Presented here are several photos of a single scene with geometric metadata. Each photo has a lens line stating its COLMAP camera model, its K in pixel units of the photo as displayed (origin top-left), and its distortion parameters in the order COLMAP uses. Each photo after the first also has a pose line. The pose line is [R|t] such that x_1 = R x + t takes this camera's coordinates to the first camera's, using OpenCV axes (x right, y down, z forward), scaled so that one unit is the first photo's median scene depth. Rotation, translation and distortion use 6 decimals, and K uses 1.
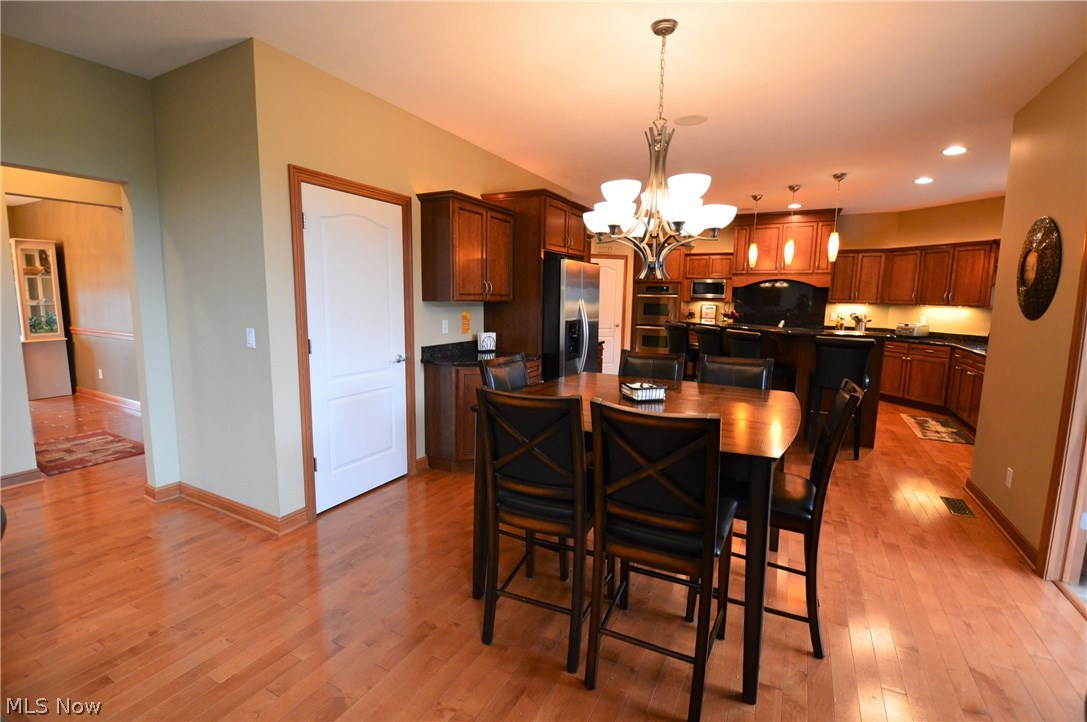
lens RADIAL K [[485.0, 0, 543.5], [0, 485.0, 361.0], [0, 0, 1]] dist [0.020363, -0.023985]
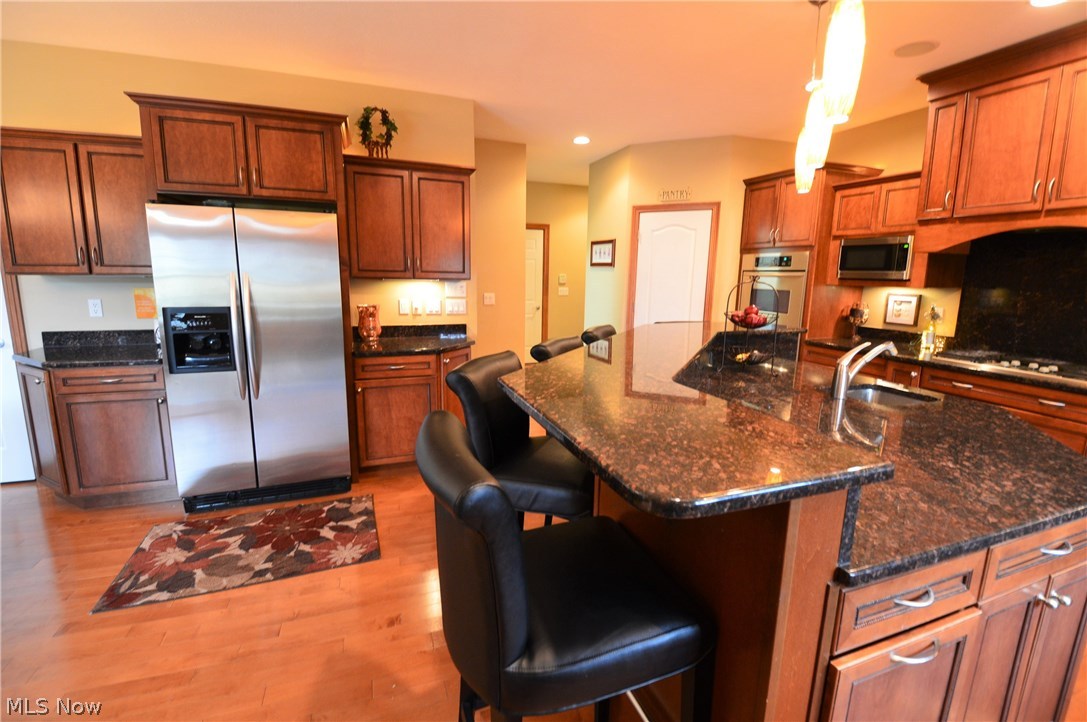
lens RADIAL K [[485.0, 0, 543.5], [0, 485.0, 361.0], [0, 0, 1]] dist [0.020363, -0.023985]
pose [[0.742149, 0.115476, -0.660212, 0.500805], [-0.095765, 0.993209, 0.066070, -0.064310], [0.663358, 0.014191, 0.748168, 0.541404]]
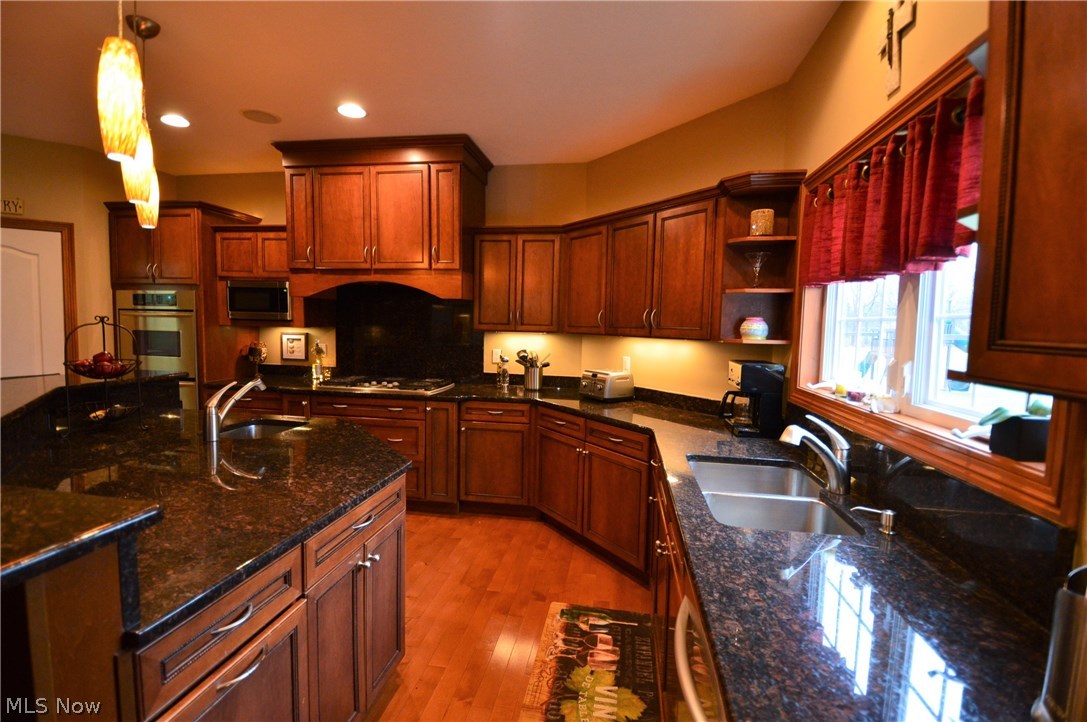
lens RADIAL K [[485.0, 0, 543.5], [0, 485.0, 361.0], [0, 0, 1]] dist [0.020363, -0.023985]
pose [[0.948423, -0.019252, 0.316421, 0.537023], [0.036104, 0.998219, -0.047481, -0.066058], [-0.314944, 0.056456, 0.947430, 0.541855]]
